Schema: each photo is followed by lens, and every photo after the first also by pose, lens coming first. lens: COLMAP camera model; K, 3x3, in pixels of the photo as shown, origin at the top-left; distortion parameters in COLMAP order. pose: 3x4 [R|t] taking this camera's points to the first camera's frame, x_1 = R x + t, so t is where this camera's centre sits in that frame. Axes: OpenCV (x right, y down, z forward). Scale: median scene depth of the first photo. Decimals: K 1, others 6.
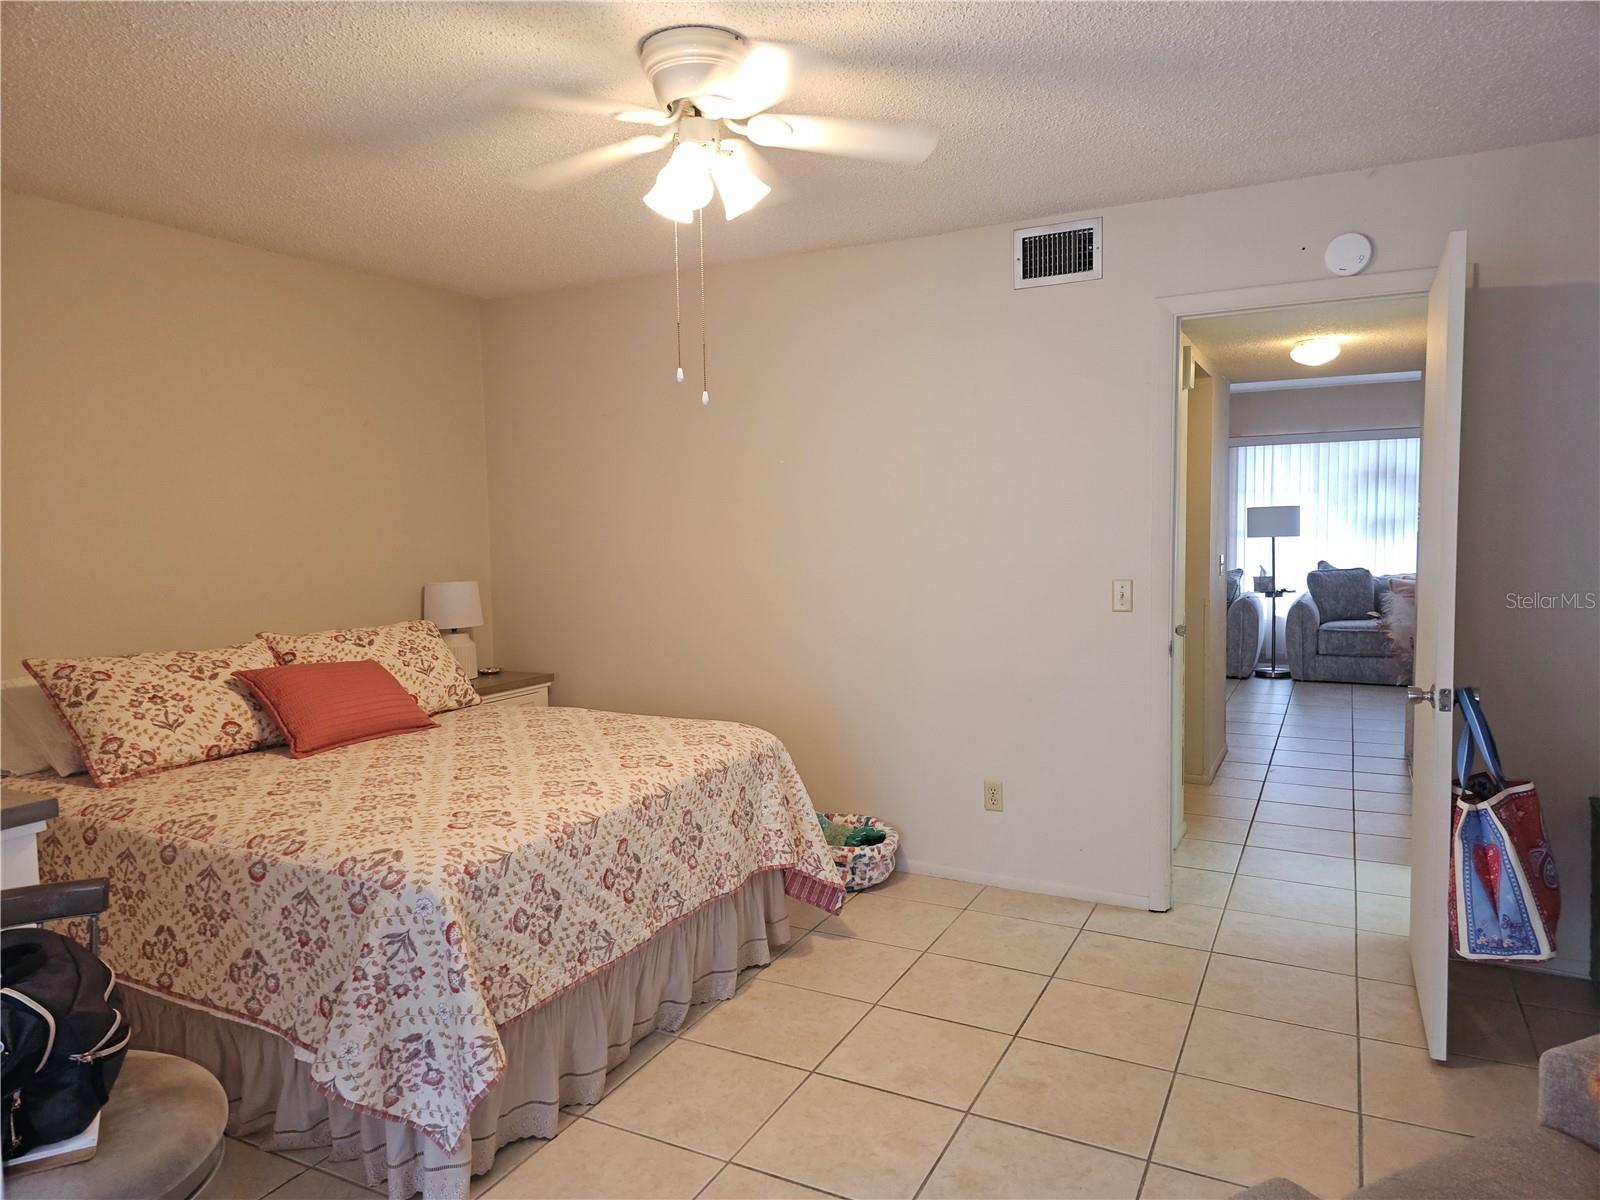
lens RADIAL K [[1053.6, 0, 796.9], [0, 1053.6, 592.2], [0, 0, 1]] dist [0.086878, -0.077318]
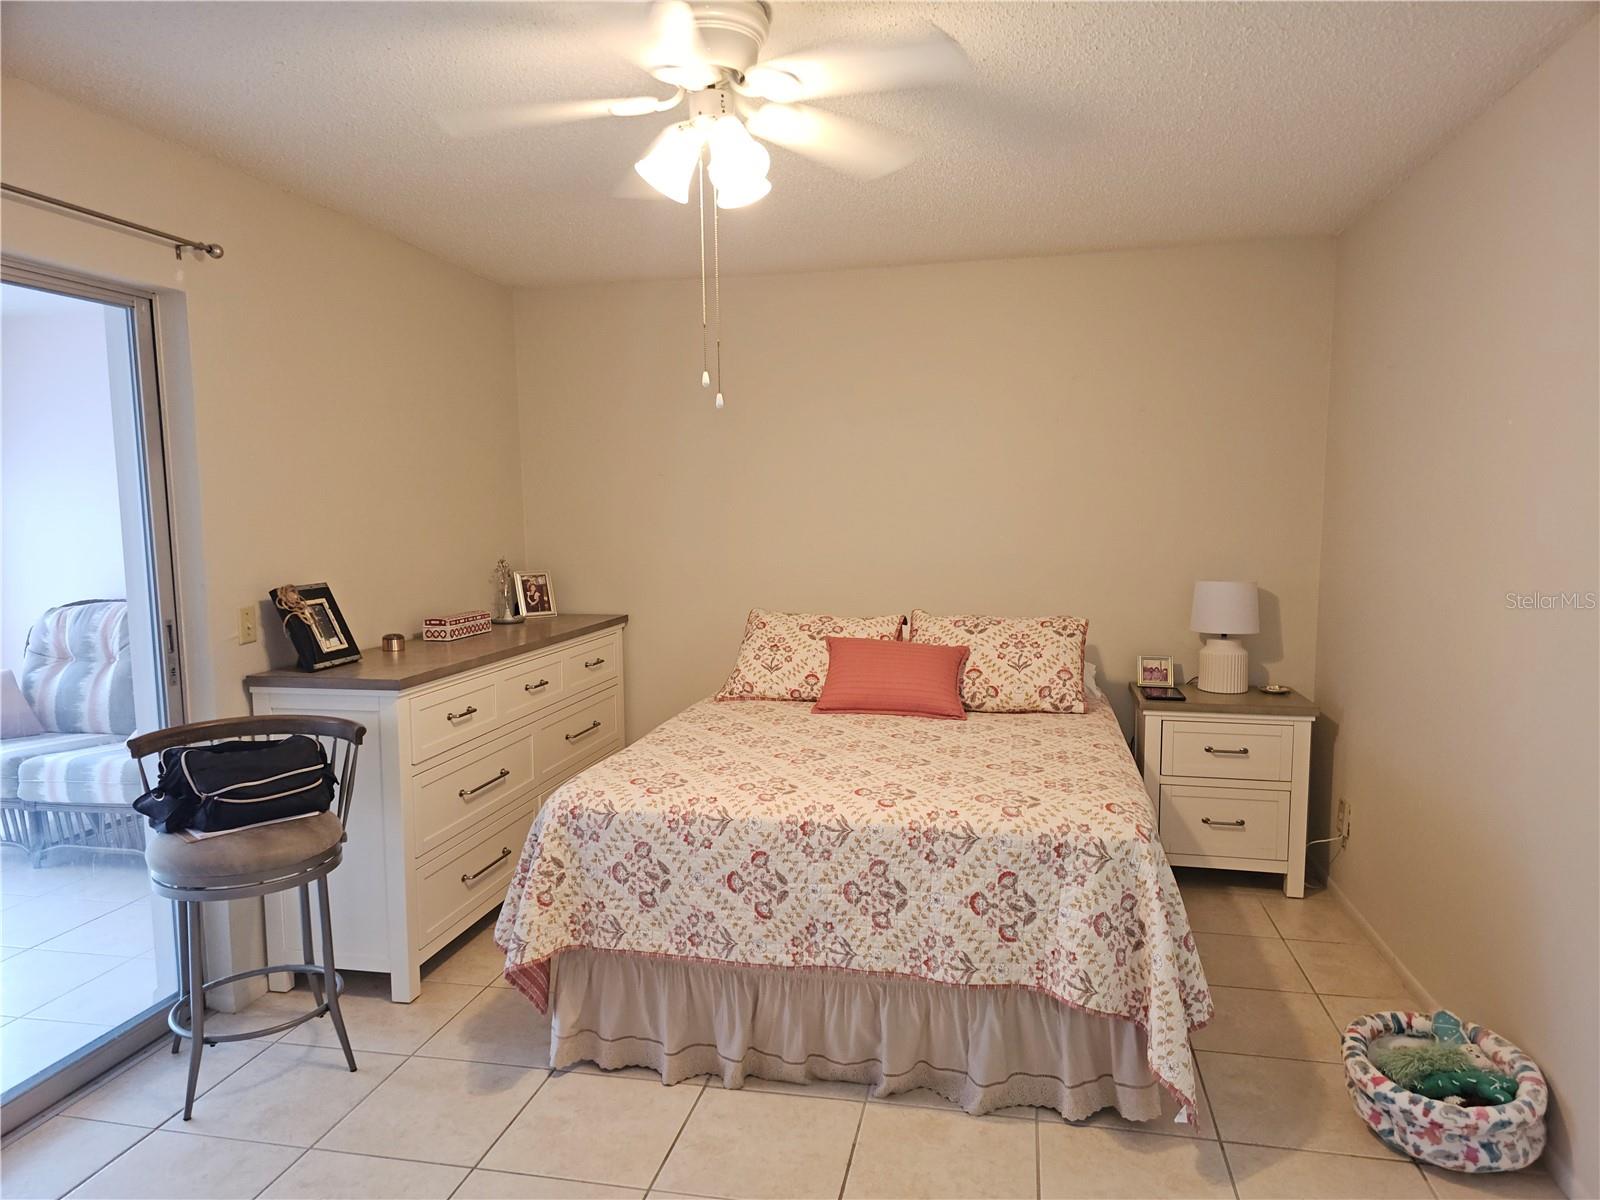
lens RADIAL K [[1047.3, 0, 807.8], [0, 1047.3, 600.5], [0, 0, 1]] dist [0.071089, -0.059489]
pose [[0.271519, 0.102105, -0.957001, 0.760731], [-0.061169, 0.994177, 0.088716, -0.089456], [0.960487, 0.034451, 0.276184, 0.762326]]
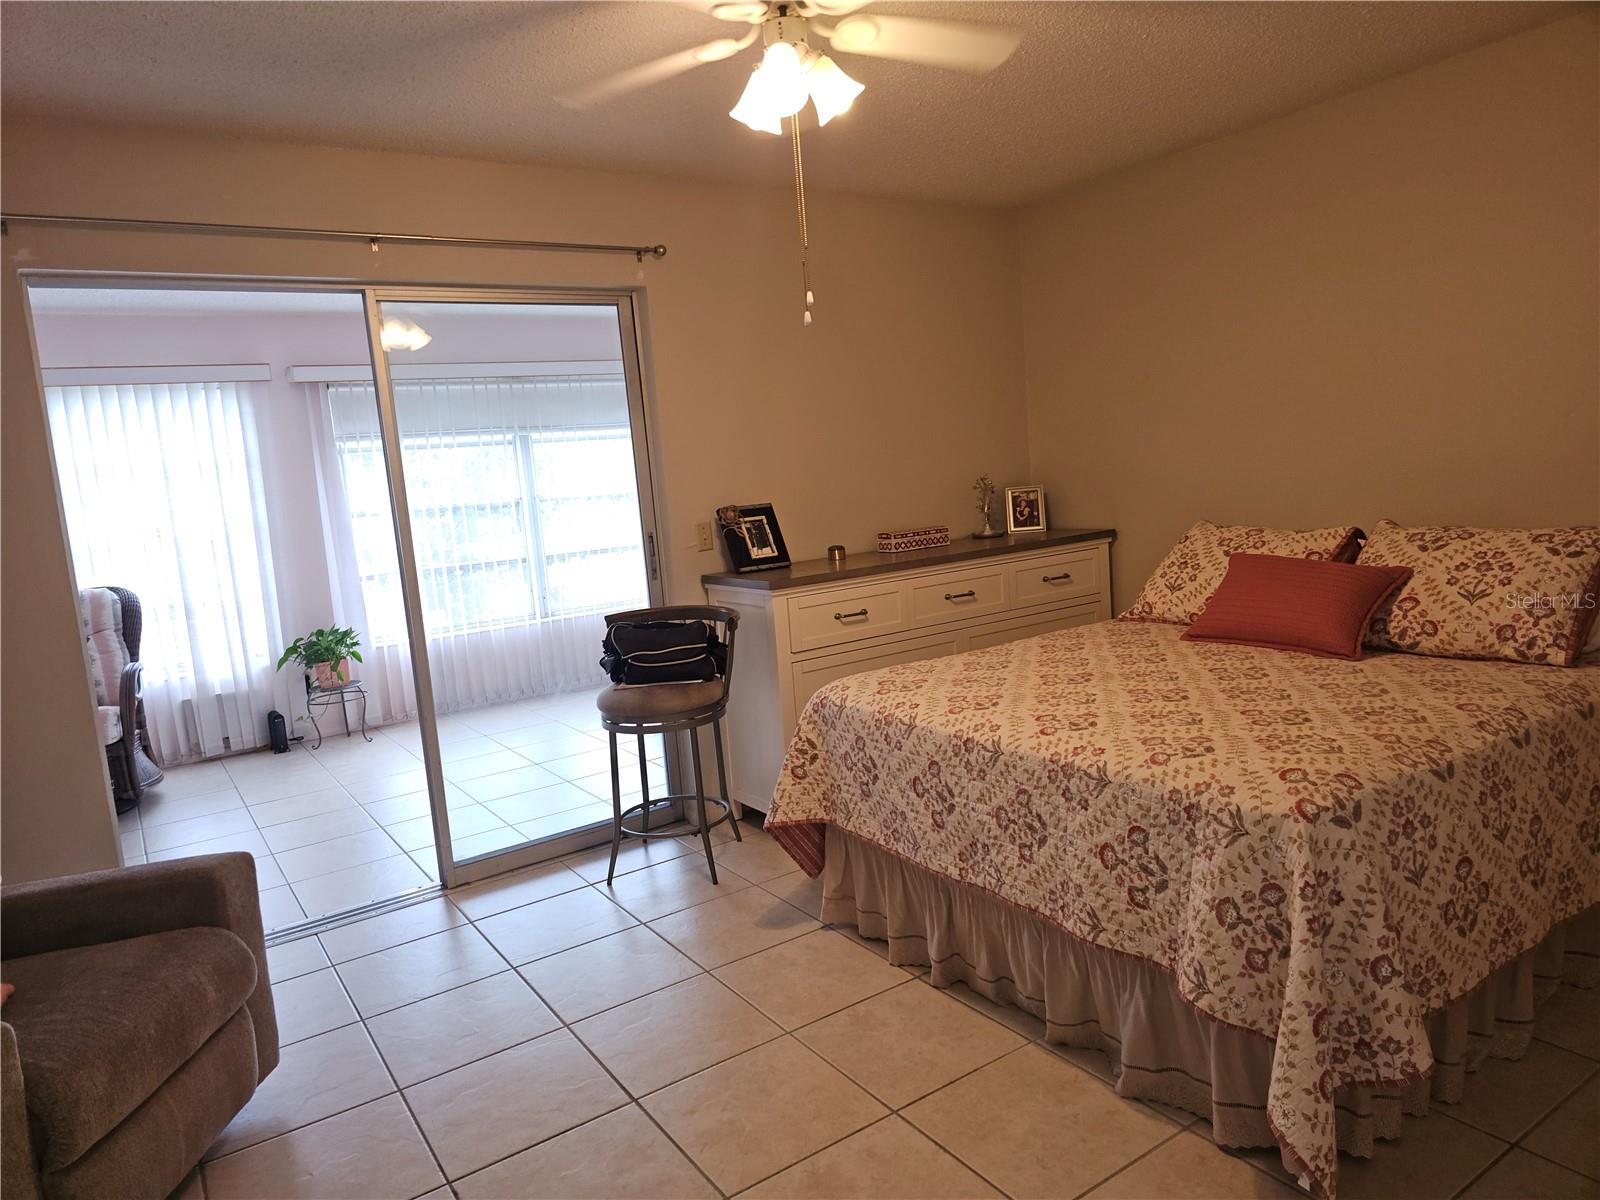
lens RADIAL K [[1045.6, 0, 783.5], [0, 1045.6, 587.1], [0, 0, 1]] dist [0.054380, -0.055772]
pose [[-0.492036, 0.156439, -0.856404, 0.715977], [0.028396, 0.986083, 0.163813, -0.091191], [0.870112, 0.056284, -0.489631, 1.344670]]
